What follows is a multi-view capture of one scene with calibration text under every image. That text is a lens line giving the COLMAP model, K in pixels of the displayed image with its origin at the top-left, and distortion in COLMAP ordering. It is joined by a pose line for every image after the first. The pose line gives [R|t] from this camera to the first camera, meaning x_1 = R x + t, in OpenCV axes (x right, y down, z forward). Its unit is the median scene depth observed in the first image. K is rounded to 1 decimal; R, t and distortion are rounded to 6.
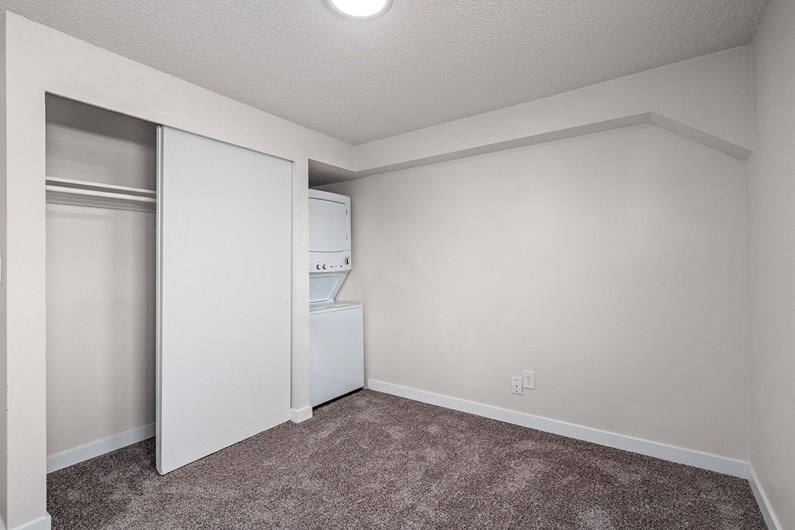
lens RADIAL K [[360.7, 0, 399.6], [0, 360.7, 257.0], [0, 0, 1]] dist [-0.001971, 0.000069]
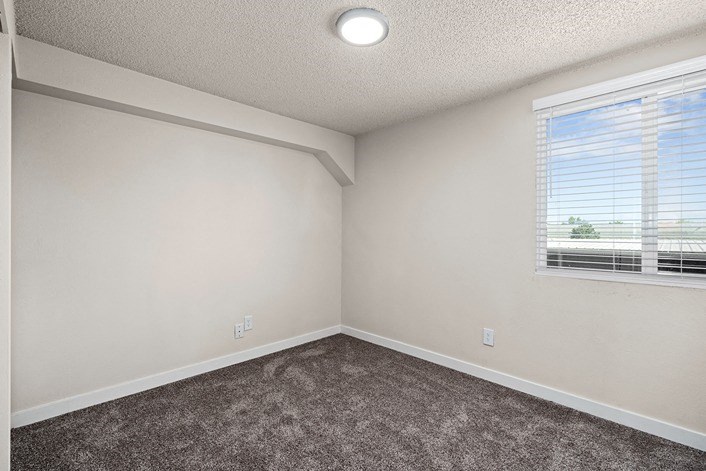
lens RADIAL K [[320.3, 0, 354.9], [0, 320.3, 228.4], [0, 0, 1]] dist [-0.001971, 0.000069]
pose [[0.170269, 0.024826, 0.985085, -0.790725], [-0.029385, 0.999366, -0.020106, 0.018959], [-0.984959, -0.025523, 0.170890, 0.495176]]
